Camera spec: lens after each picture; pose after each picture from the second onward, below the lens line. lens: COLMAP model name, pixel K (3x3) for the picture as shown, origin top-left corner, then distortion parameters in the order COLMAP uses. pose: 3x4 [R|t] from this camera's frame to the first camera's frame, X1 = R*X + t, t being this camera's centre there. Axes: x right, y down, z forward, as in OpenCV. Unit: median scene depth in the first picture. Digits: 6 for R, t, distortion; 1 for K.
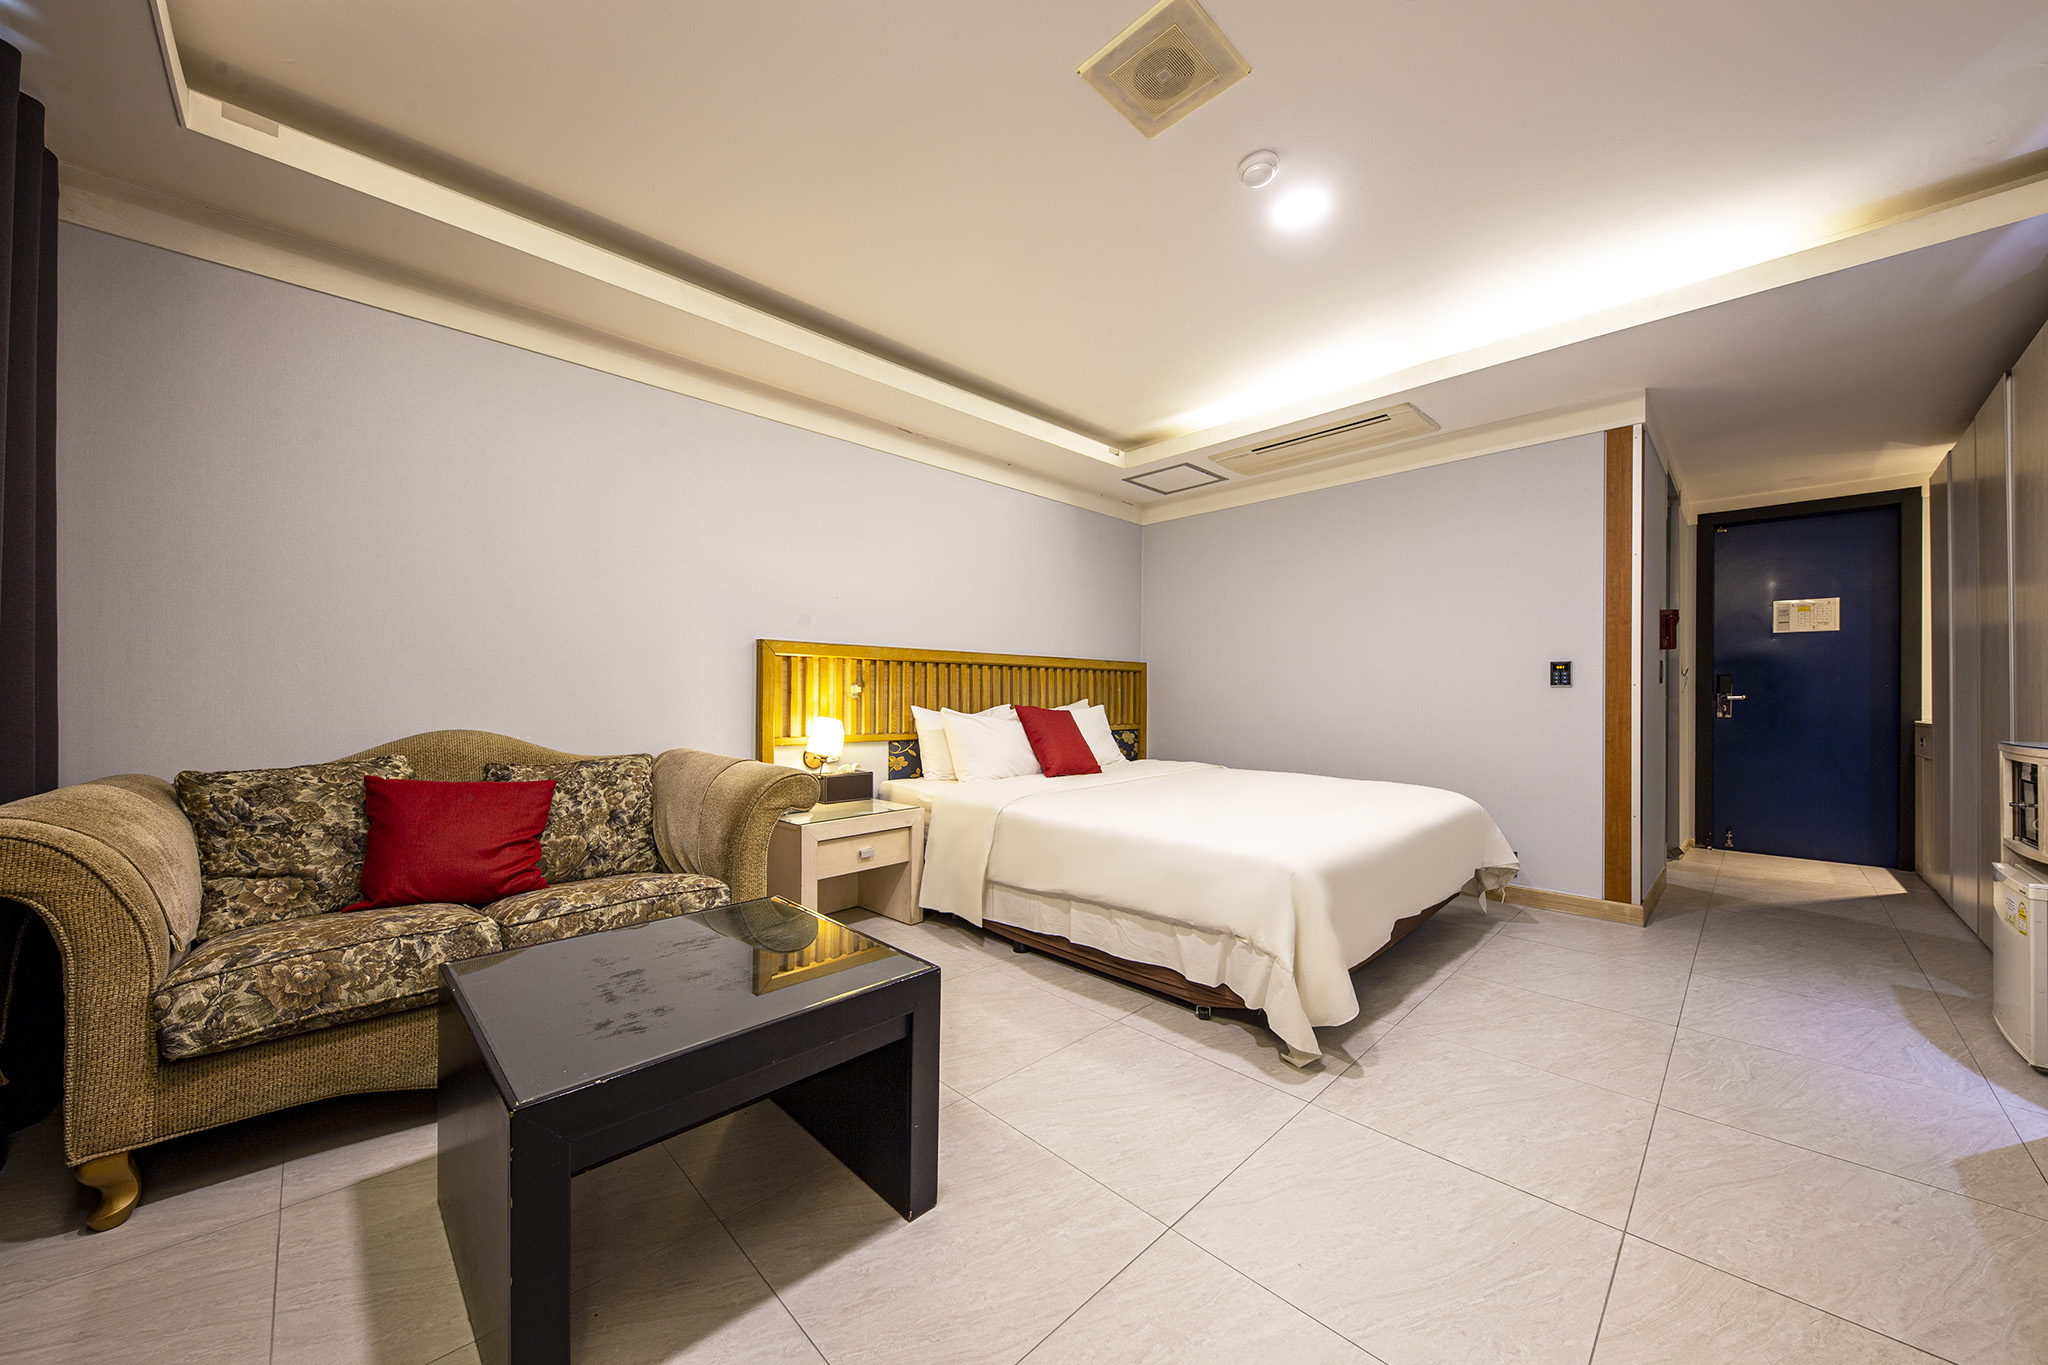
lens RADIAL K [[723.6, 0, 1002.5], [0, 723.6, 679.3], [0, 0, 1]] dist [-0.000315, -0.000647]
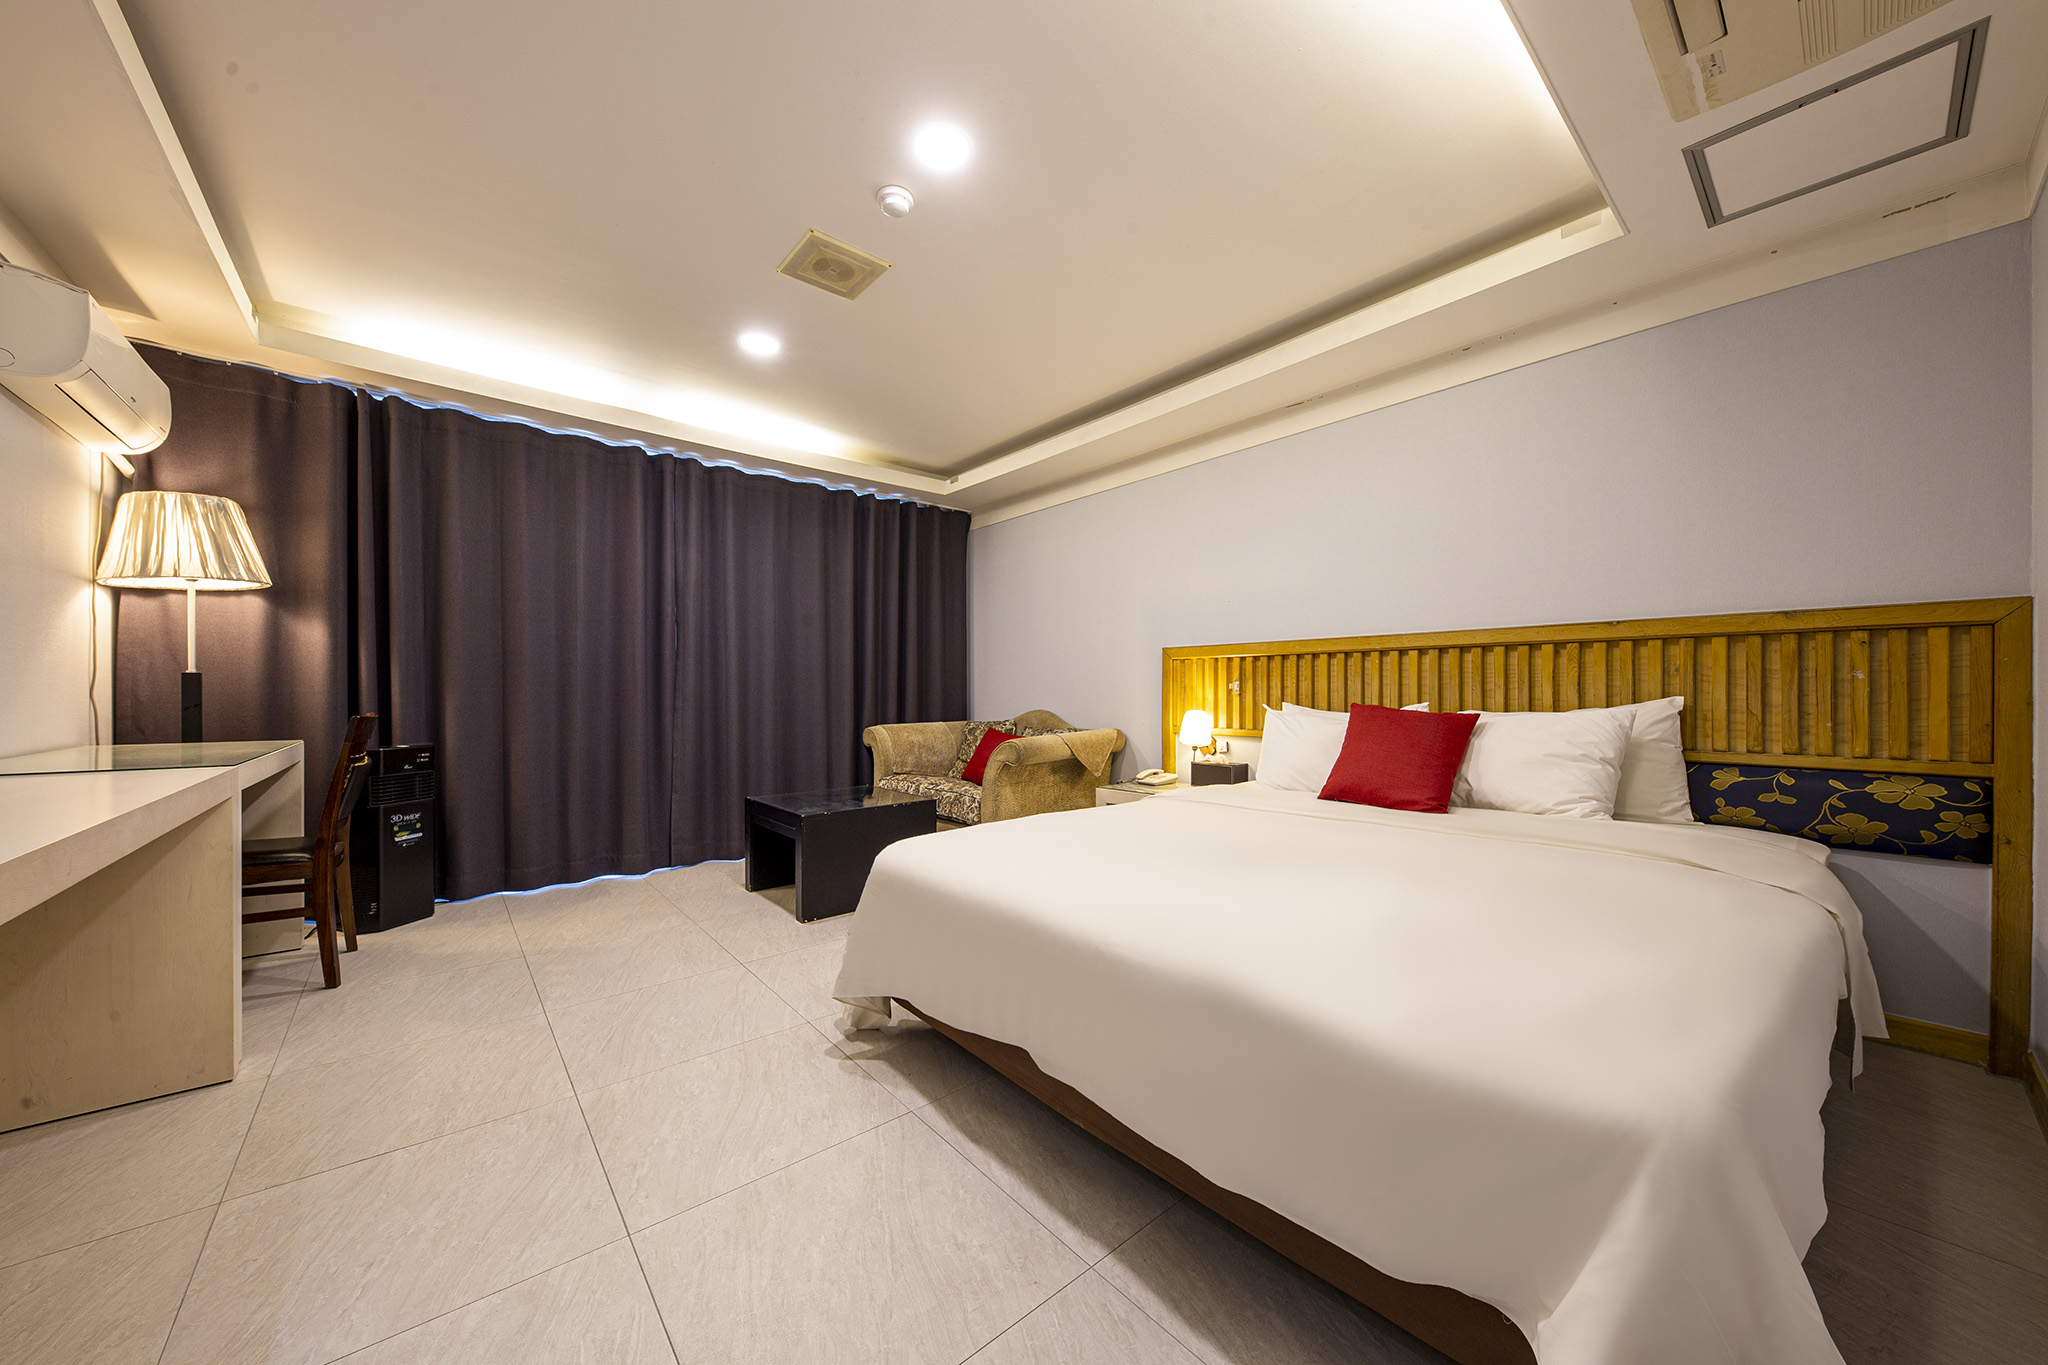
lens RADIAL K [[723.6, 0, 1035.8], [0, 723.6, 676.6], [0, 0, 1]] dist [-0.000315, -0.000647]
pose [[-0.065041, -0.030369, -0.997420, 1.468642], [0.019864, 0.999299, -0.031722, 0.047664], [0.997685, -0.021876, -0.064392, 1.327443]]
